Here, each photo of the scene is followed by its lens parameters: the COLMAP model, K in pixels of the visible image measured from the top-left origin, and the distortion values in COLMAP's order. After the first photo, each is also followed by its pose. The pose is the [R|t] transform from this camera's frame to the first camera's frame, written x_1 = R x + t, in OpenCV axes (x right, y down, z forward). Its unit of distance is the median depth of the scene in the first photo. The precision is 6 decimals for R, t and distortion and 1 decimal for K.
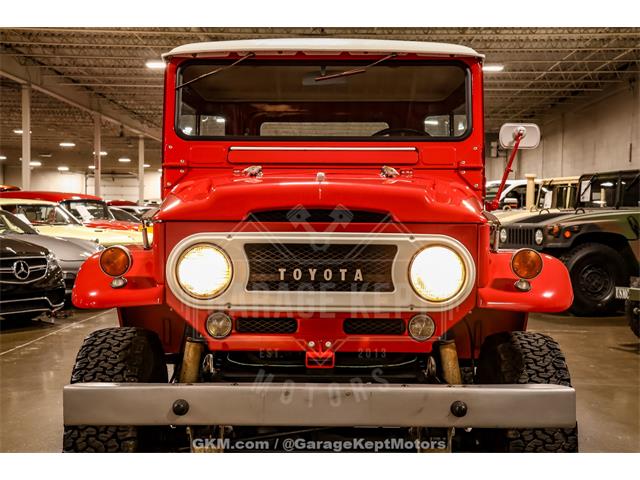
lens RADIAL K [[1069.2, 0, 320.0], [0, 1069.2, 240.0], [0, 0, 1]] dist [0.024763, 0.052456]
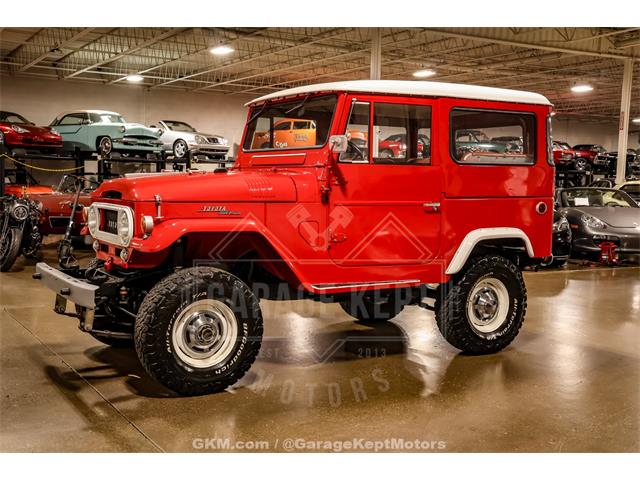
lens RADIAL K [[790.4, 0, 320.0], [0, 790.4, 240.0], [0, 0, 1]] dist [-0.002940, 0.003703]
pose [[0.520793, 0.066050, -0.851124, 1.111499], [-0.031385, 0.997810, 0.058230, -0.028542], [0.853106, -0.003613, 0.521725, 0.421768]]
